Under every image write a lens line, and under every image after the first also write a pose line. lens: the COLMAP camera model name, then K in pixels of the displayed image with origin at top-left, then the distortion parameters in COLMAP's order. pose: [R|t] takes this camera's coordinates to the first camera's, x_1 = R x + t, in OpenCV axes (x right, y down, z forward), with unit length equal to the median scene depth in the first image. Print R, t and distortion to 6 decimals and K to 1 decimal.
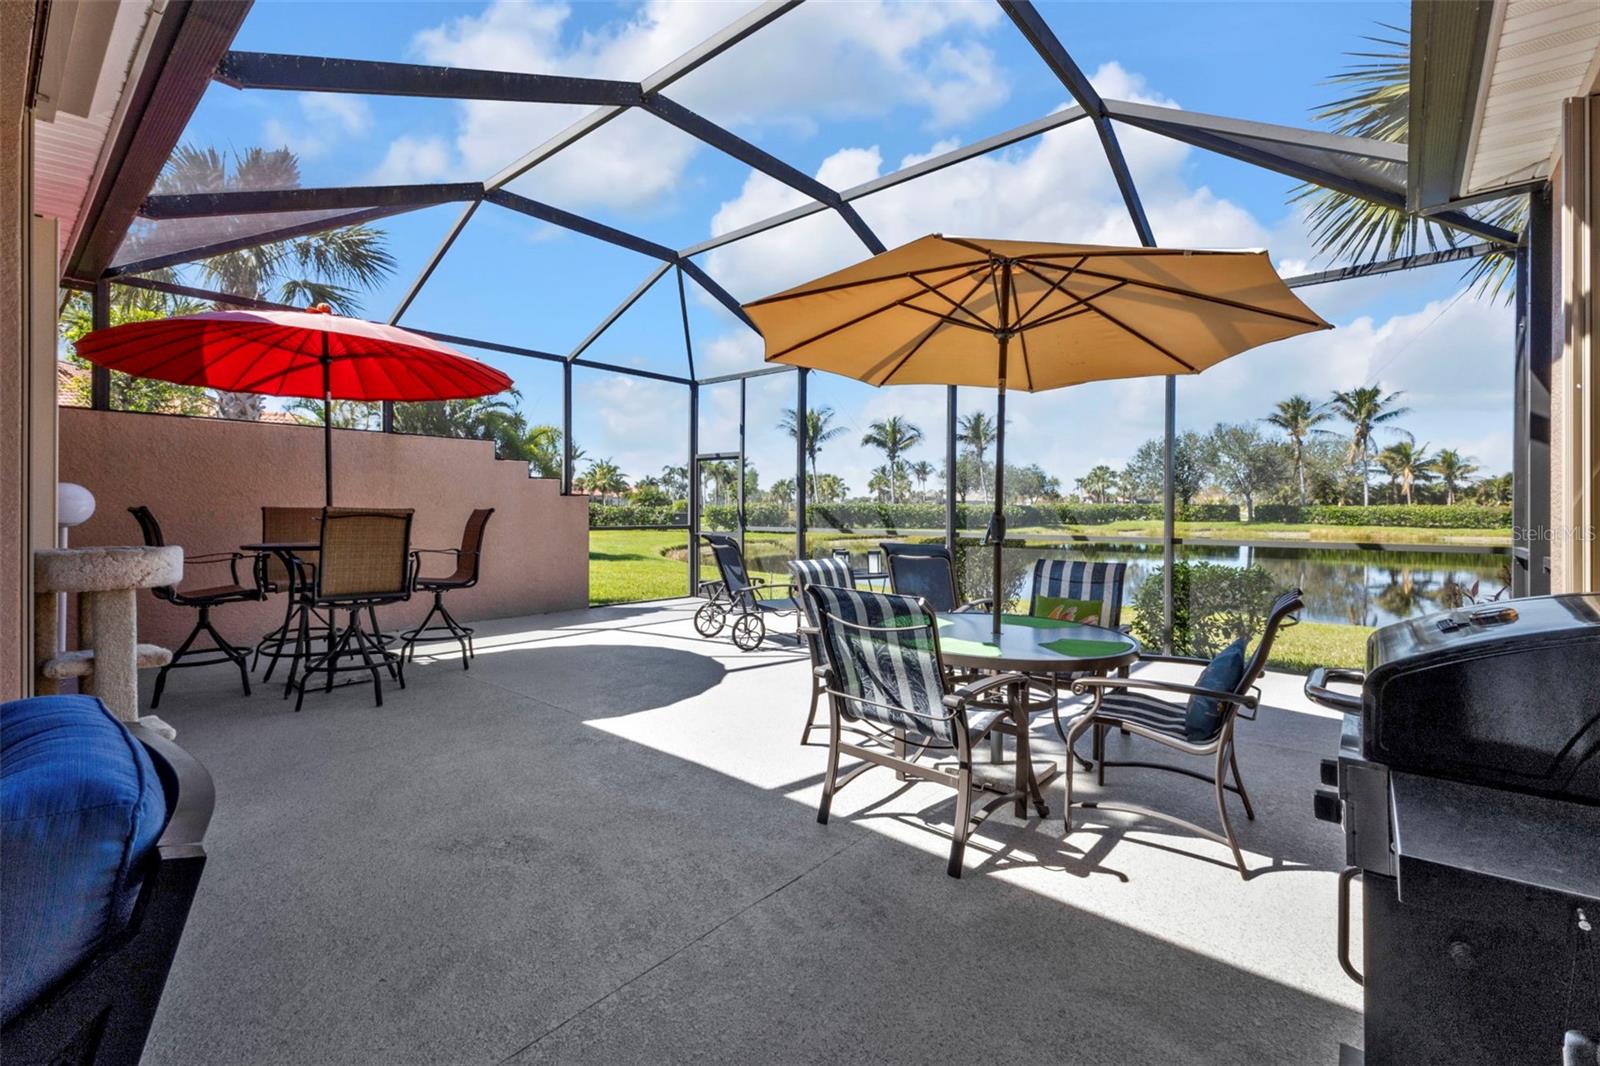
lens RADIAL K [[699.3, 0, 809.3], [0, 699.3, 510.6], [0, 0, 1]] dist [0.013037, -0.000251]
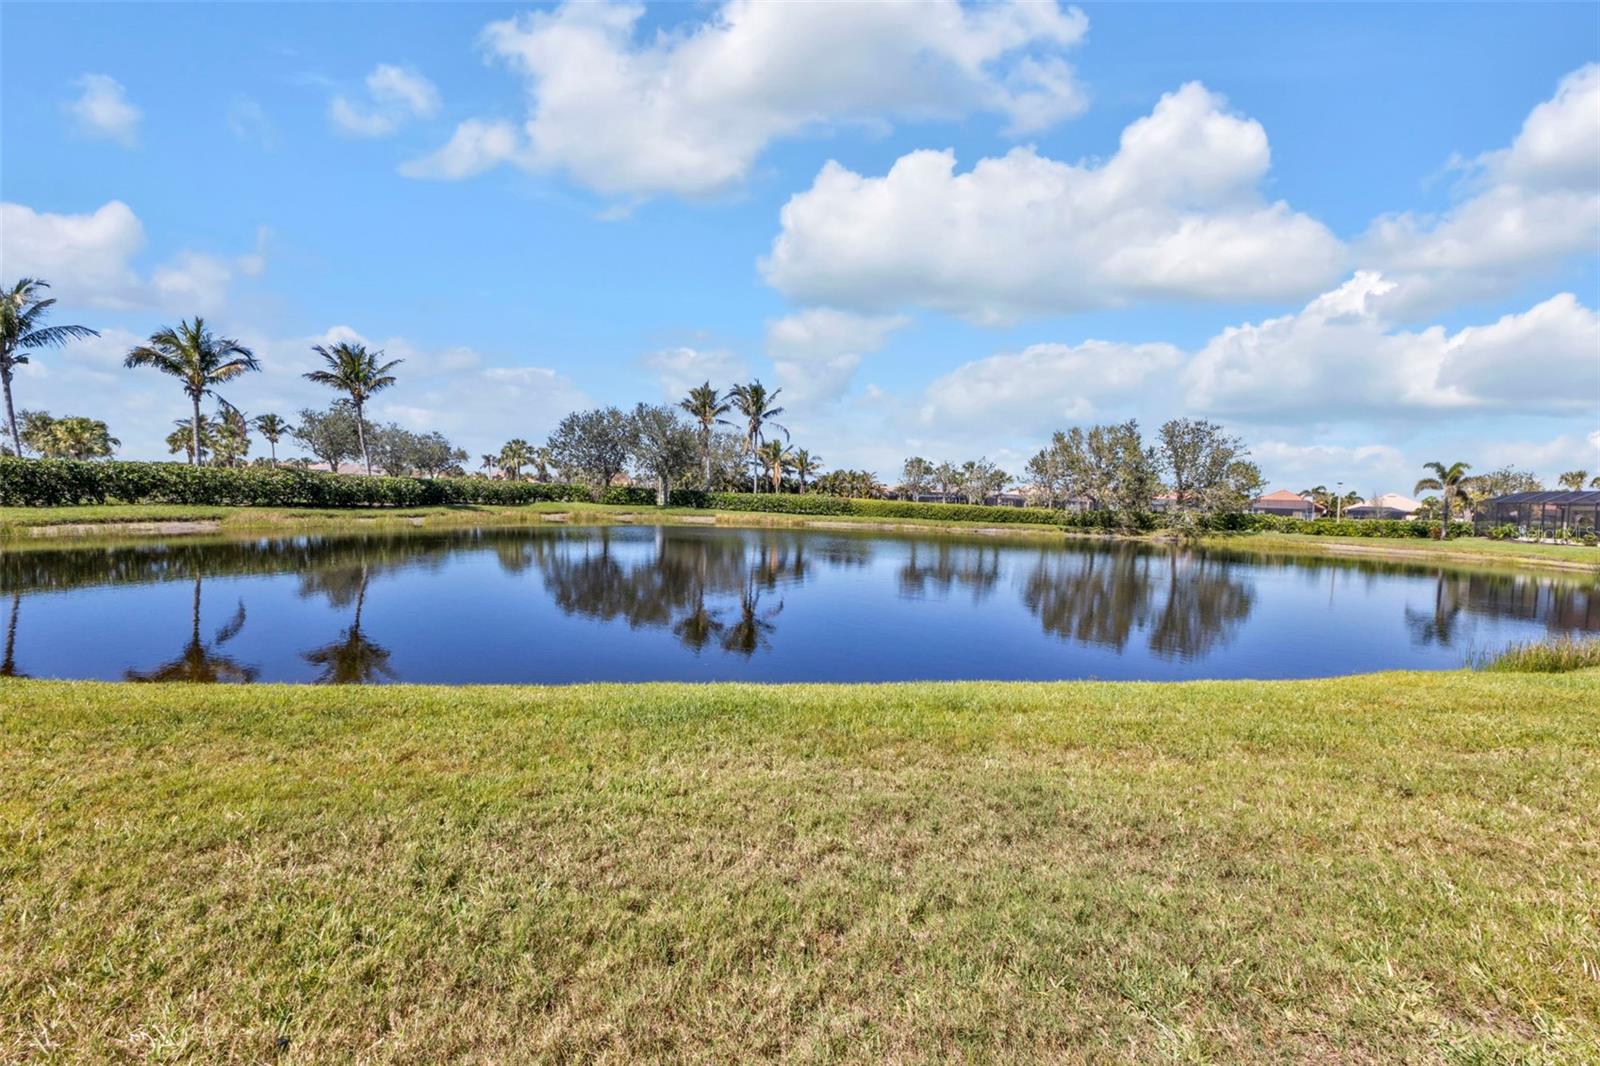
lens RADIAL K [[730.3, 0, 800.0], [0, 730.3, 533.0], [0, 0, 1]] dist [0.008720, 0.000147]
pose [[0.713847, -0.007767, 0.700259, 0.042997], [-0.031705, 0.998555, 0.043396, 0.003829], [-0.699584, -0.053179, 0.712569, 0.147288]]
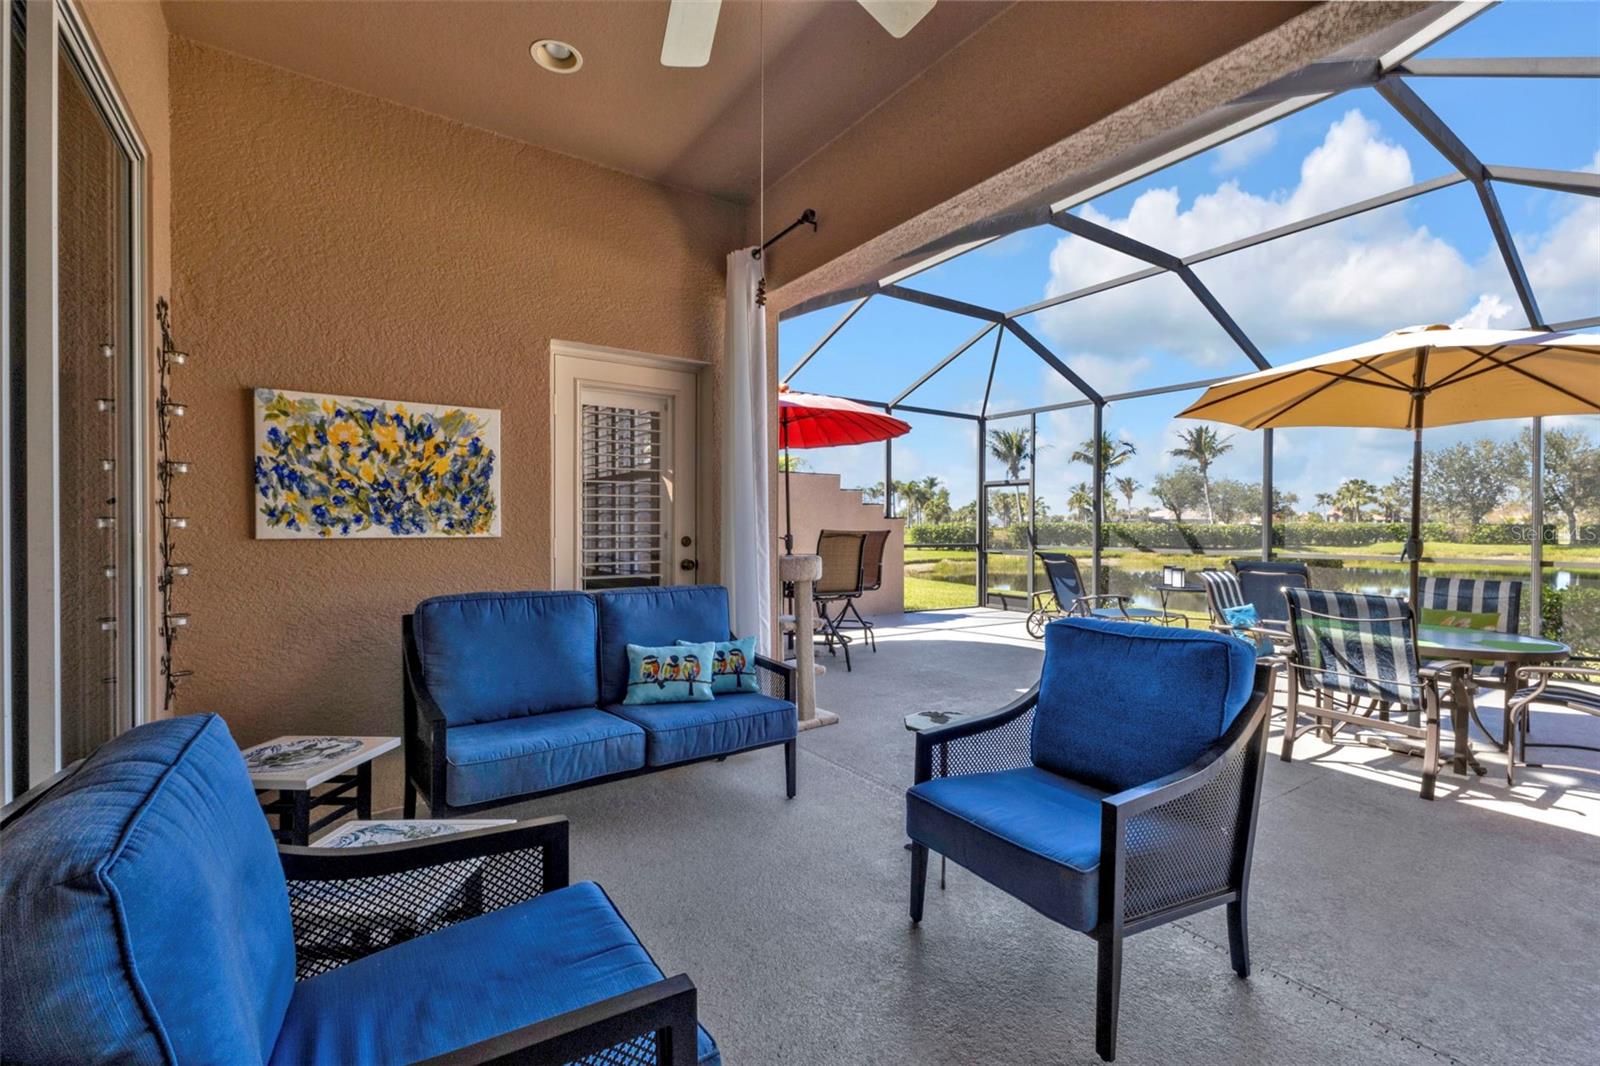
lens RADIAL K [[689.4, 0, 801.2], [0, 689.4, 527.5], [0, 0, 1]] dist [0.016026, -0.005272]
pose [[0.963459, 0.002760, -0.267841, -0.024688], [-0.003369, 0.999993, -0.001816, -0.000406], [0.267834, 0.002652, 0.963461, -0.026358]]
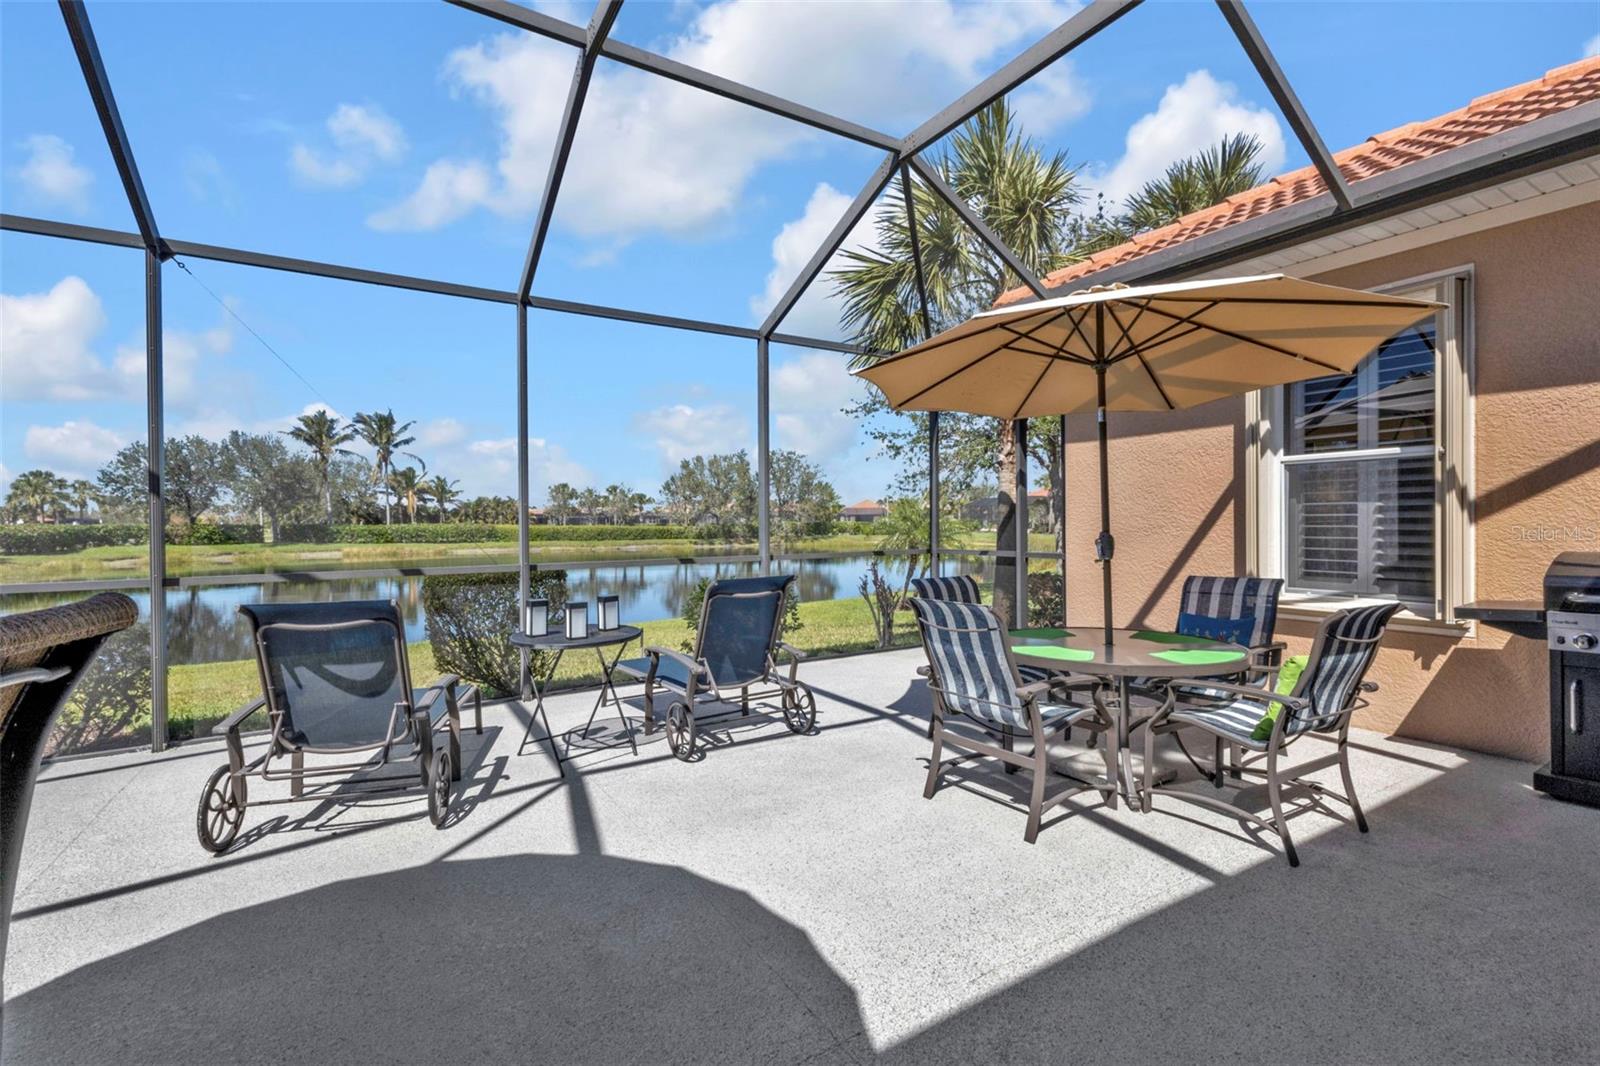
lens RADIAL K [[712.3, 0, 808.2], [0, 712.3, 524.7], [0, 0, 1]] dist [0.008297, 0.000090]
pose [[0.310722, -0.010140, 0.950447, -0.049961], [0.017031, 0.999842, 0.005100, -0.001051], [-0.950348, 0.014602, 0.310846, 0.060513]]
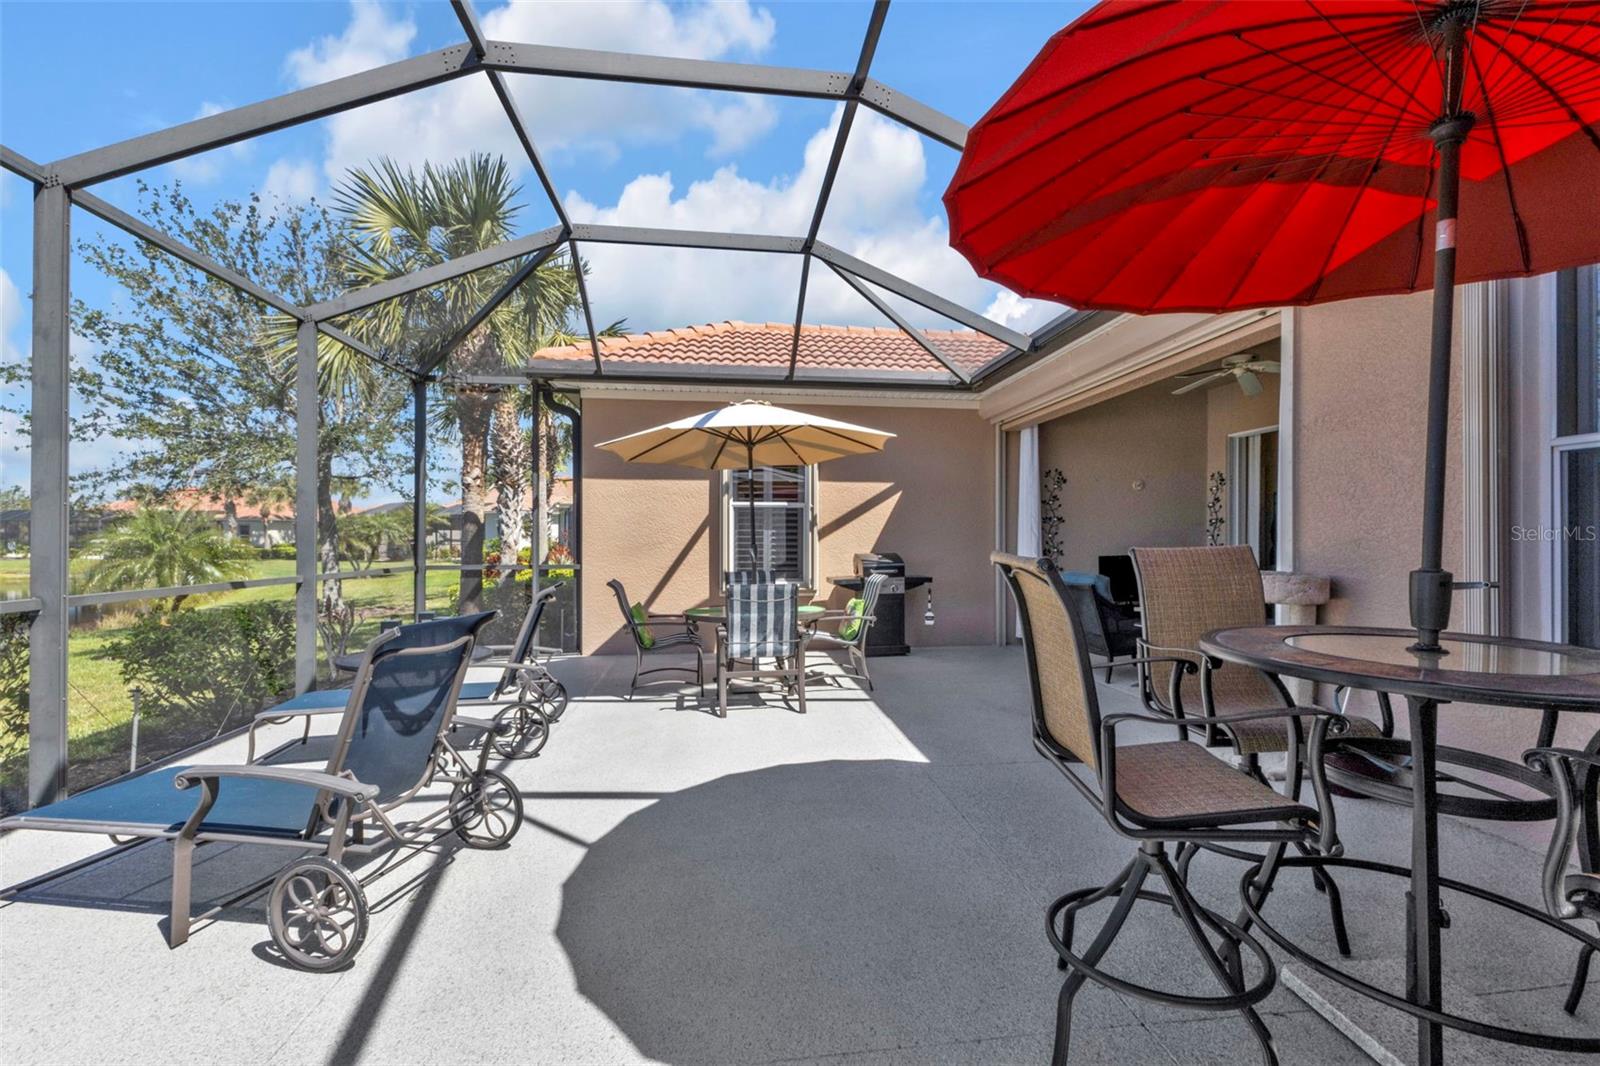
lens RADIAL K [[689.4, 0, 801.2], [0, 689.4, 527.5], [0, 0, 1]] dist [0.016026, -0.005272]
pose [[-0.734639, 0.010250, 0.678381, -0.057129], [0.001768, 0.999911, -0.013193, -0.000757], [-0.678456, -0.008493, -0.734592, 0.123523]]
